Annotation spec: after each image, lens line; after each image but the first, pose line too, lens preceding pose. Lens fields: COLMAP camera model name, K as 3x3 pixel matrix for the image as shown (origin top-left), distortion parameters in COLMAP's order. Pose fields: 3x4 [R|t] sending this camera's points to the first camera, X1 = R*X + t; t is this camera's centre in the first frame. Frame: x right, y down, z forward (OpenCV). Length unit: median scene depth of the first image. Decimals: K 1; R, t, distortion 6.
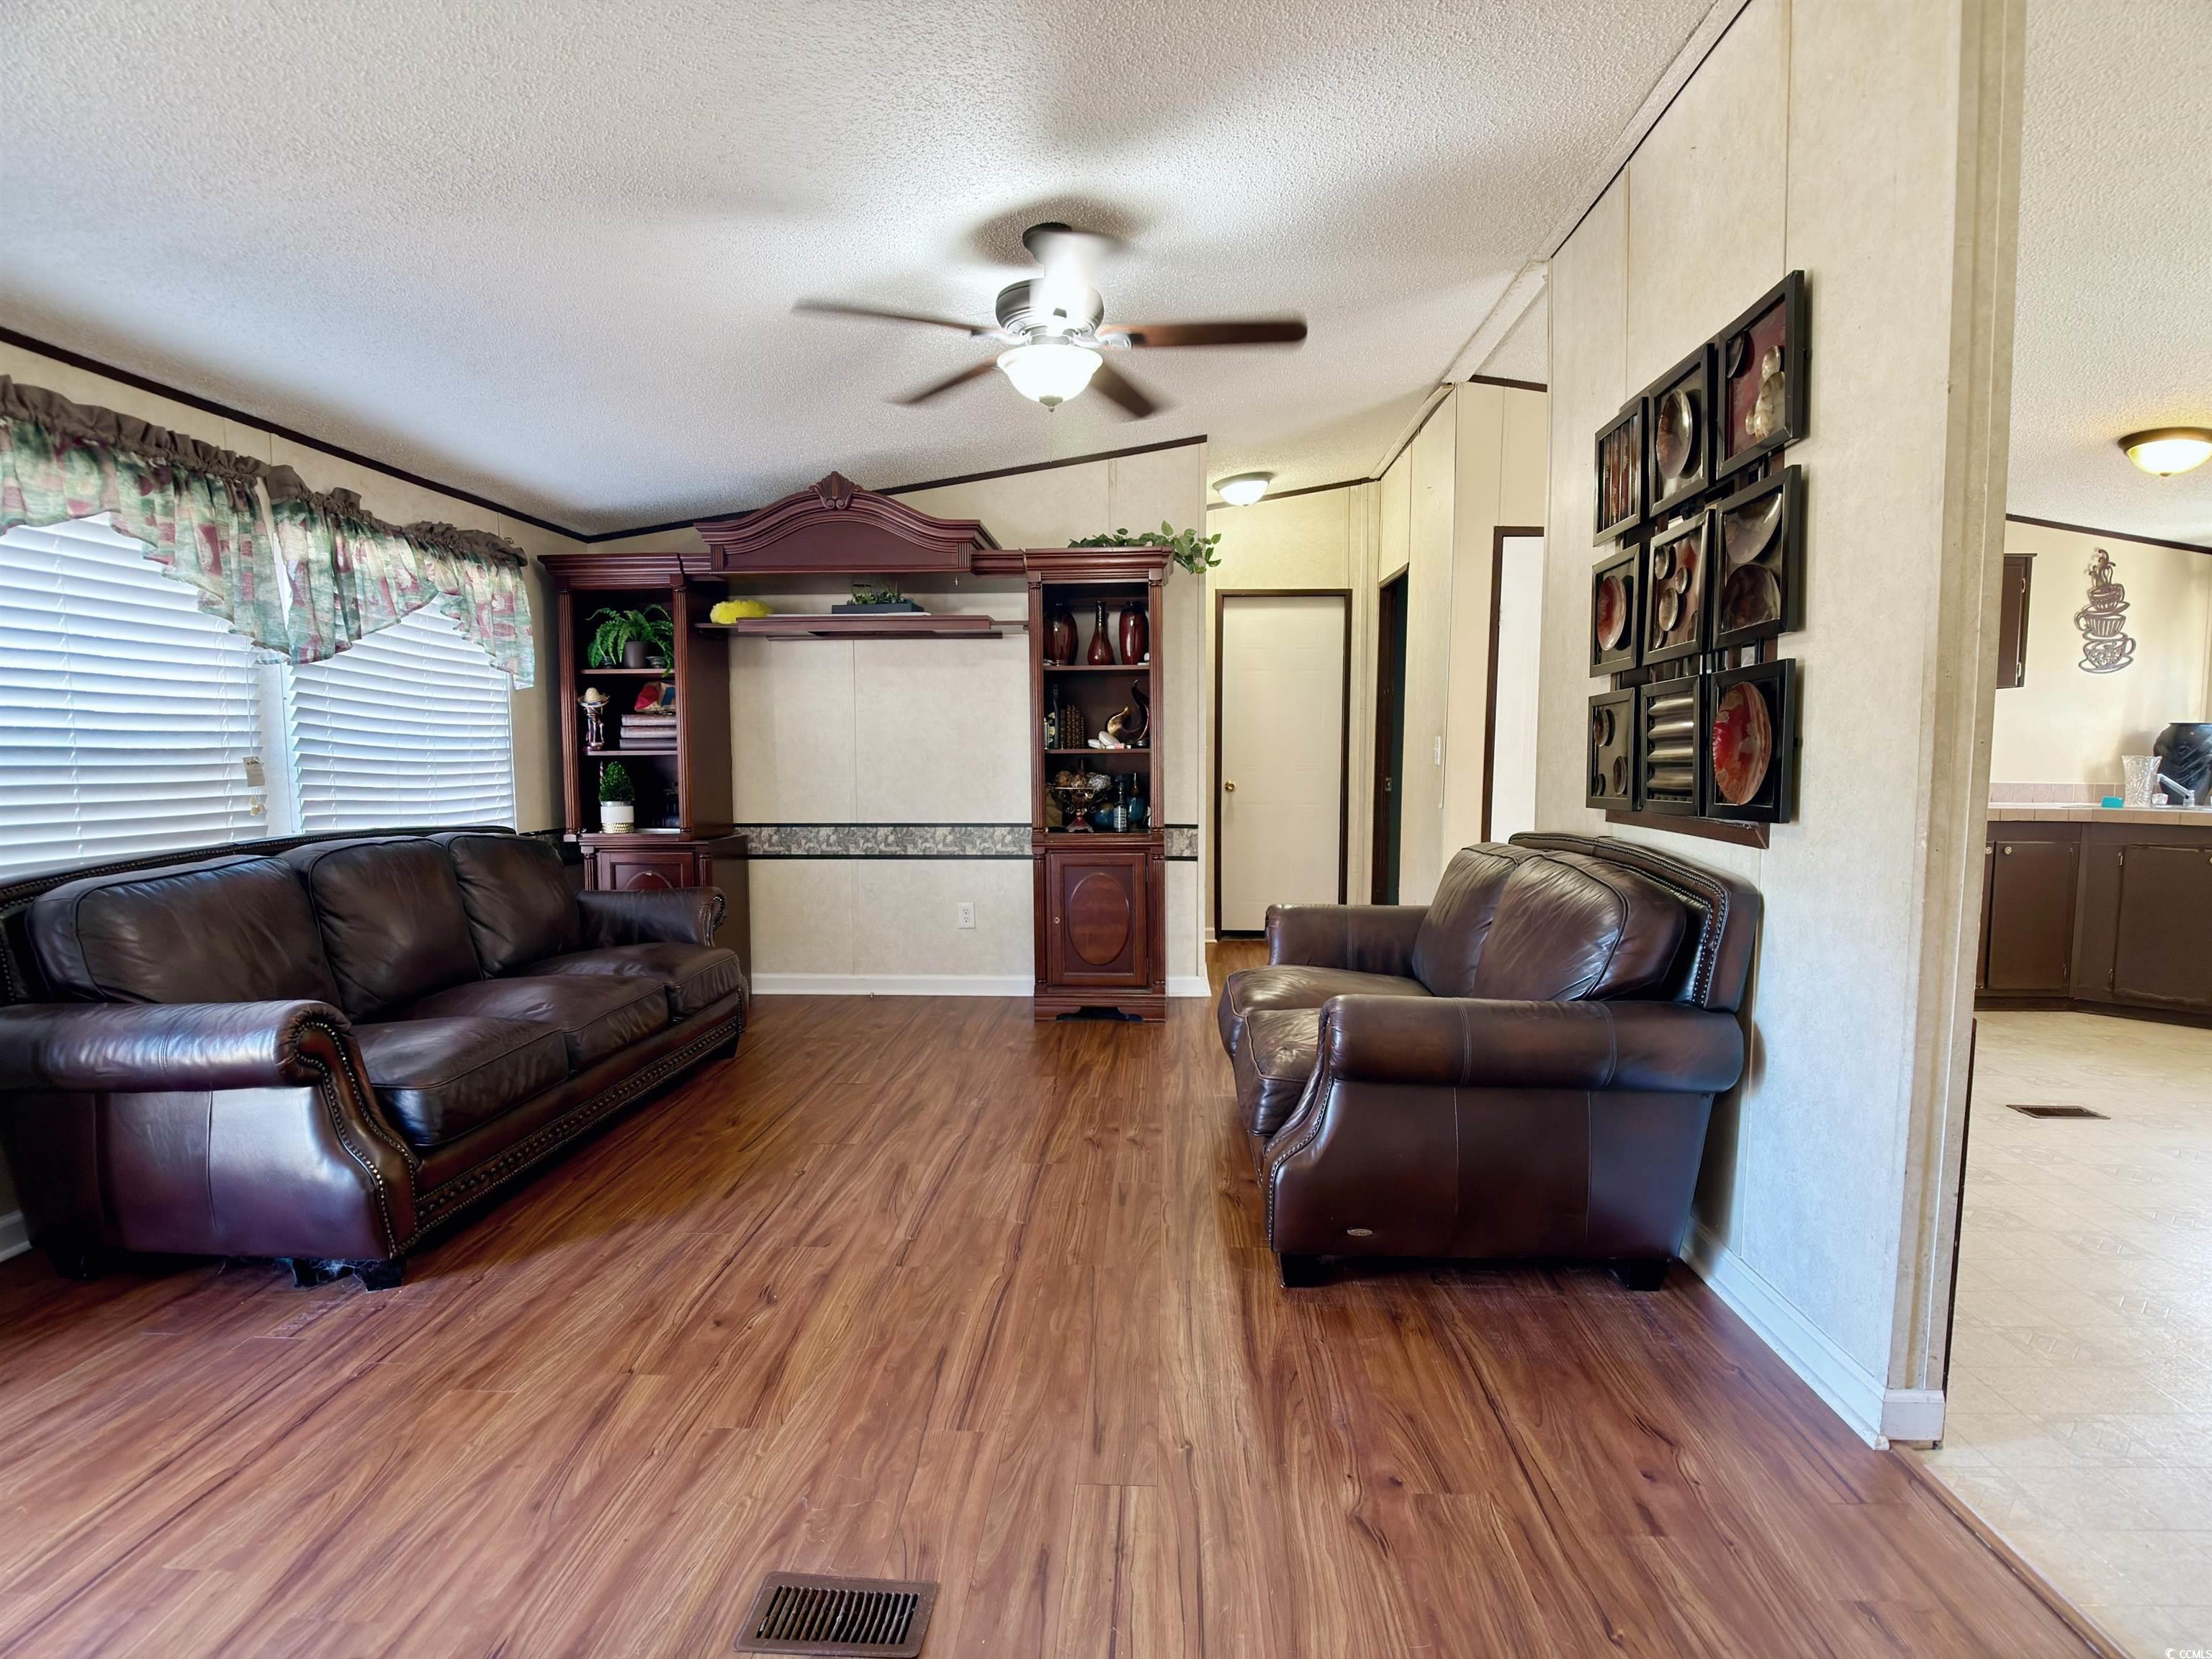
lens RADIAL K [[1120.2, 0, 1108.6], [0, 1120.2, 843.8], [0, 0, 1]] dist [-0.003412, -0.014329]
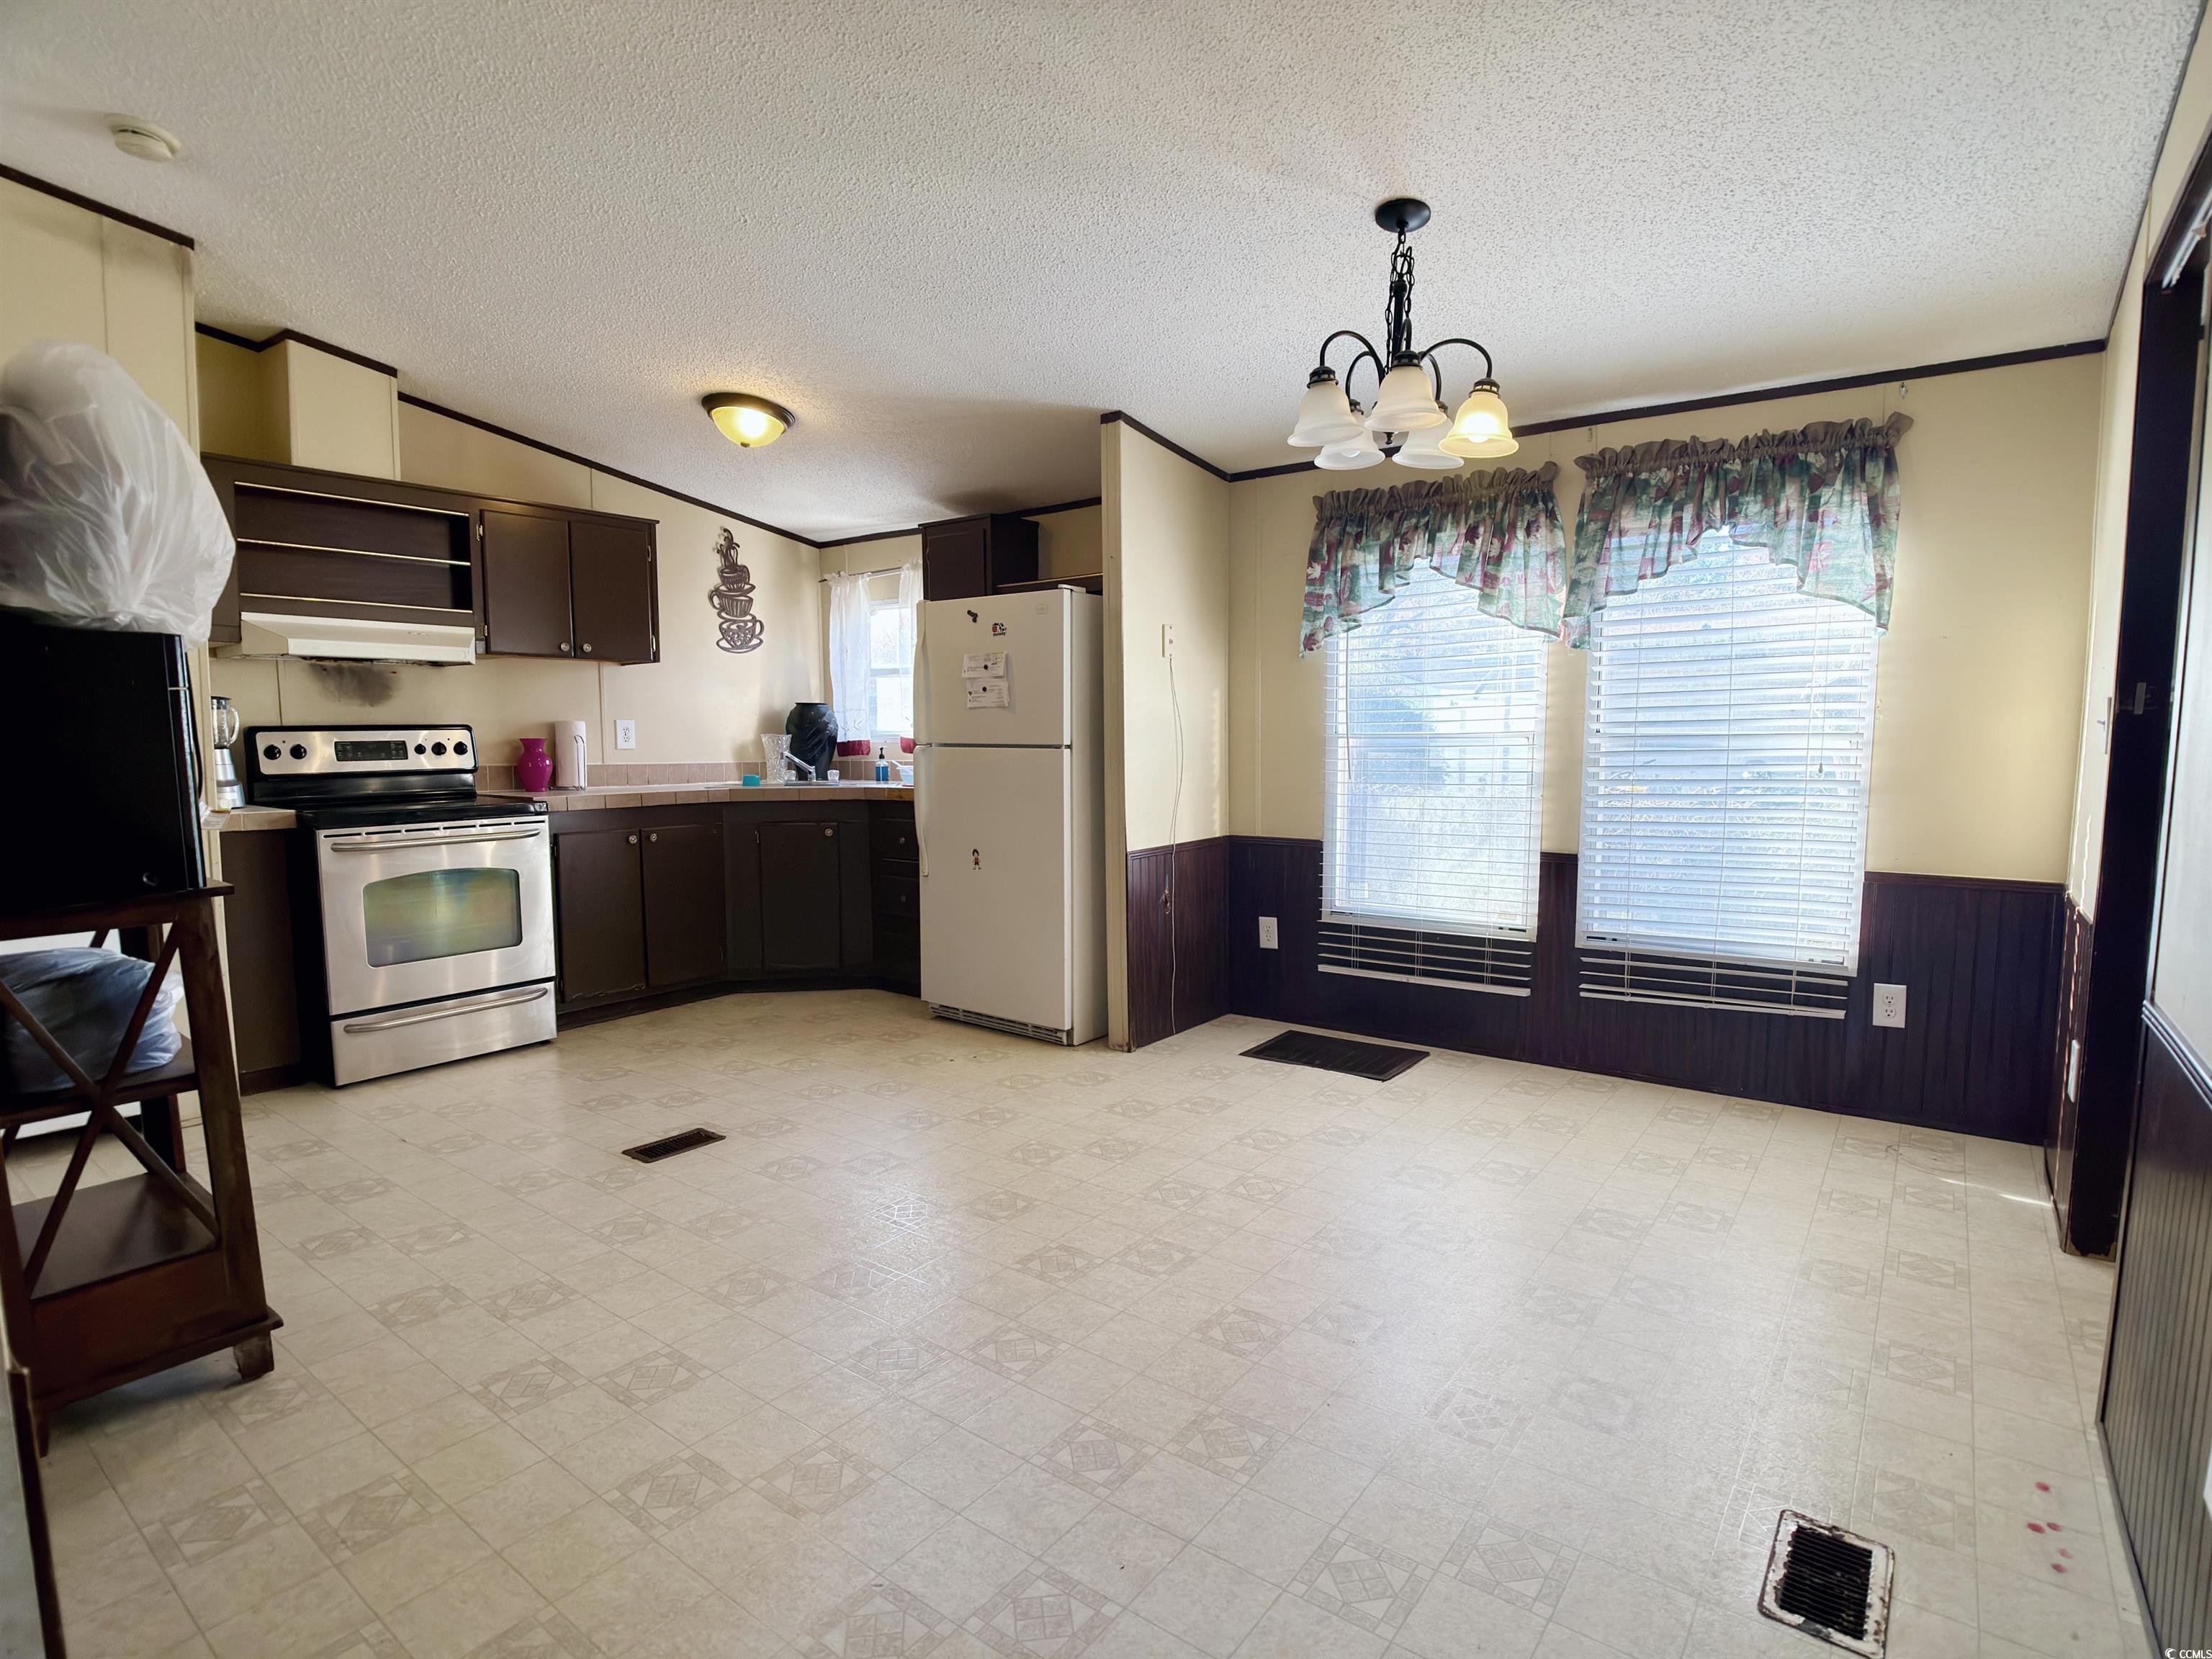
lens RADIAL K [[1096.0, 0, 1105.7], [0, 1096.0, 840.2], [0, 0, 1]] dist [0.049871, -0.069917]
pose [[0.565696, -0.086374, 0.820078, 0.265908], [0.073459, 0.995824, 0.054211, -0.013977], [-0.821335, 0.029575, 0.569679, 0.163352]]
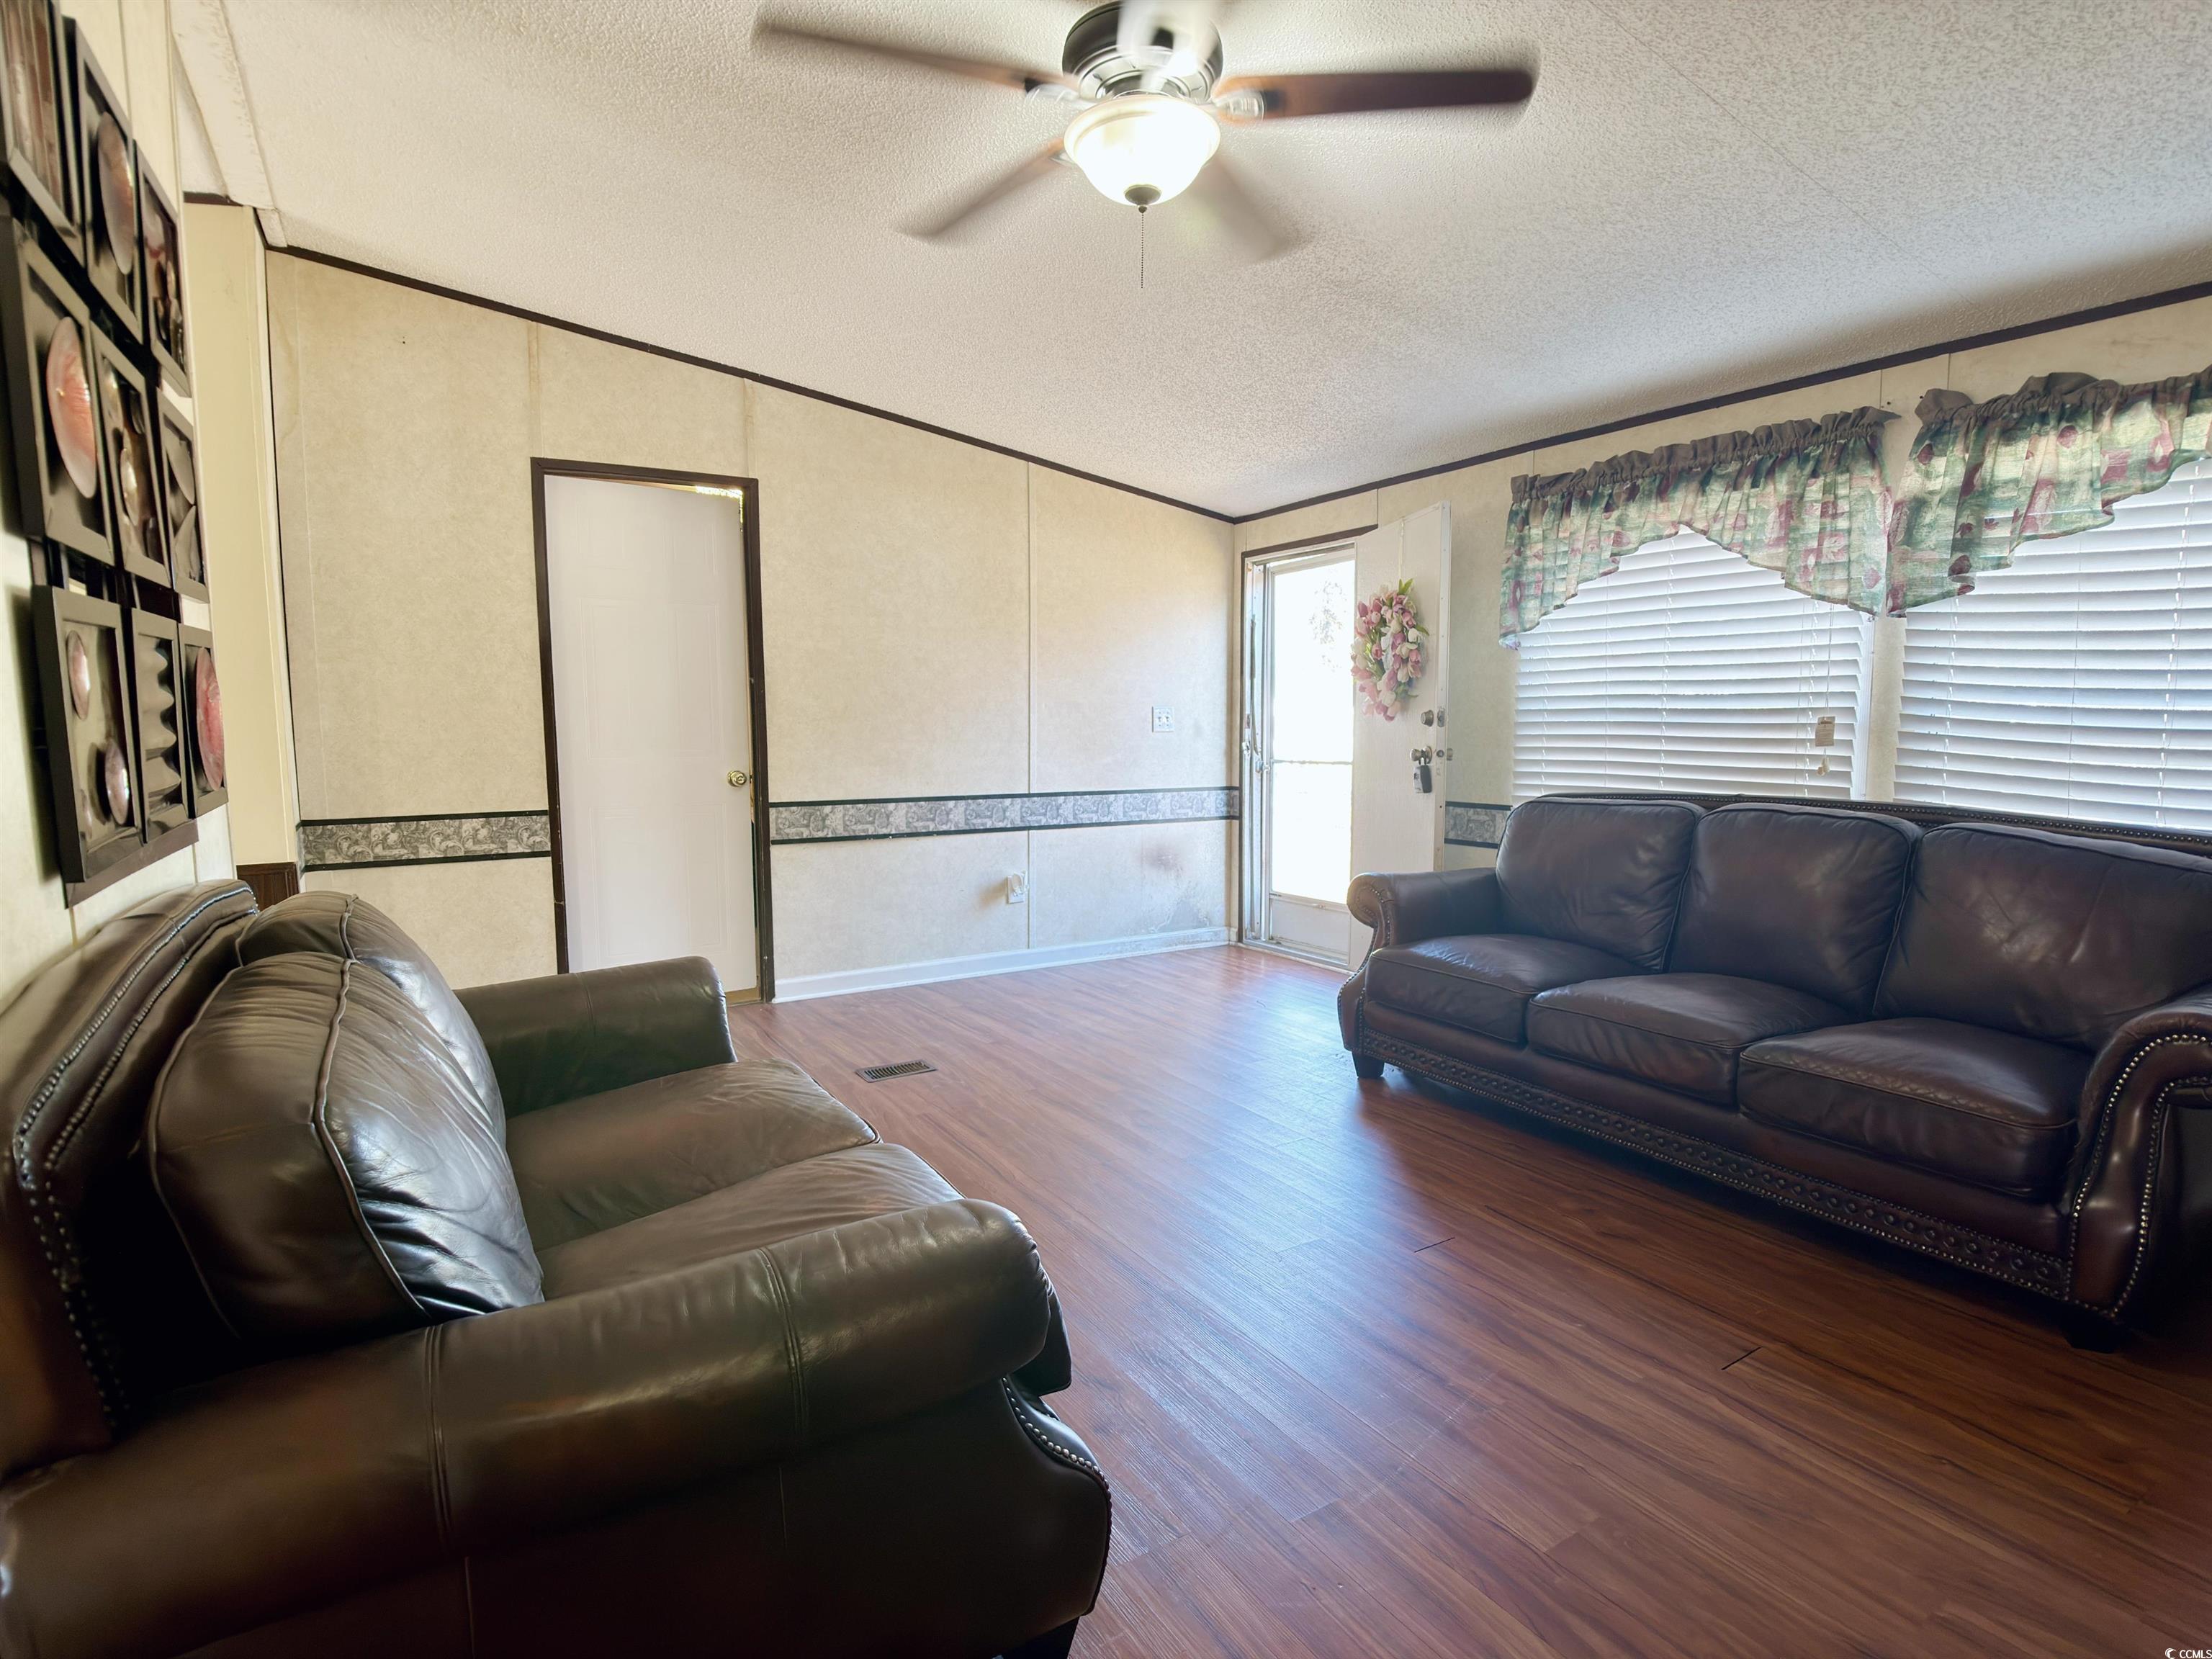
lens RADIAL K [[1134.1, 0, 1114.5], [0, 1134.1, 843.3], [0, 0, 1]] dist [0.014605, -0.042715]
pose [[-0.817330, 0.073174, -0.571504, 0.247072], [-0.038201, 0.982838, 0.180472, -0.089082], [0.574902, 0.169337, -0.800508, 1.036393]]
